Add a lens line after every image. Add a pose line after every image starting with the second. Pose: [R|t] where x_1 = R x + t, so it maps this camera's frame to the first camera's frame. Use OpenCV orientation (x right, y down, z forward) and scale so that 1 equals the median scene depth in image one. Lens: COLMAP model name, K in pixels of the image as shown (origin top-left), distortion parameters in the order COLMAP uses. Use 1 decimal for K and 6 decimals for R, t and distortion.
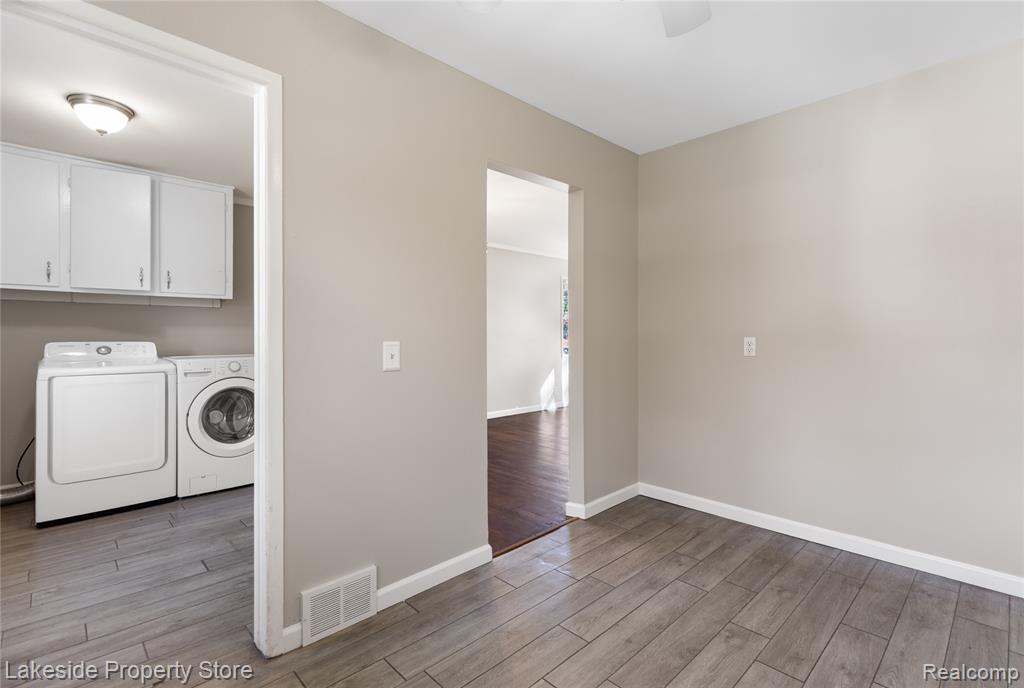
lens RADIAL K [[470.7, 0, 519.6], [0, 470.7, 339.0], [0, 0, 1]] dist [0.007892, -0.000995]
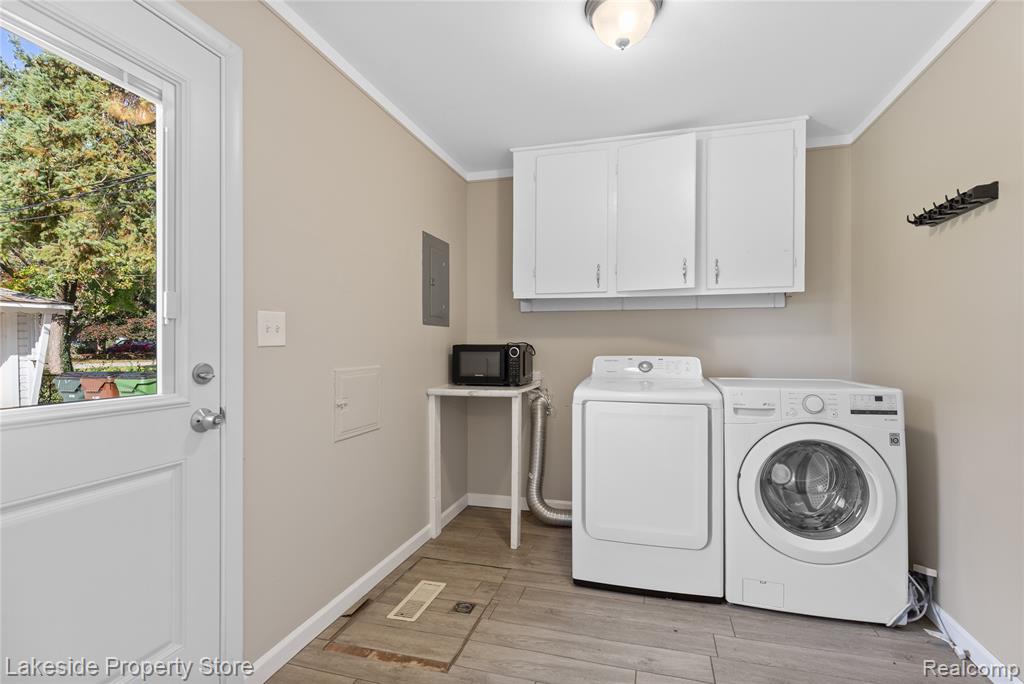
lens RADIAL K [[470.7, 0, 512.8], [0, 470.7, 340.8], [0, 0, 1]] dist [0.007892, -0.000995]
pose [[0.479897, -0.007115, -0.877296, -0.283981], [-0.007766, 0.999893, -0.012358, -0.008194], [0.877291, 0.012744, 0.479790, 0.416085]]
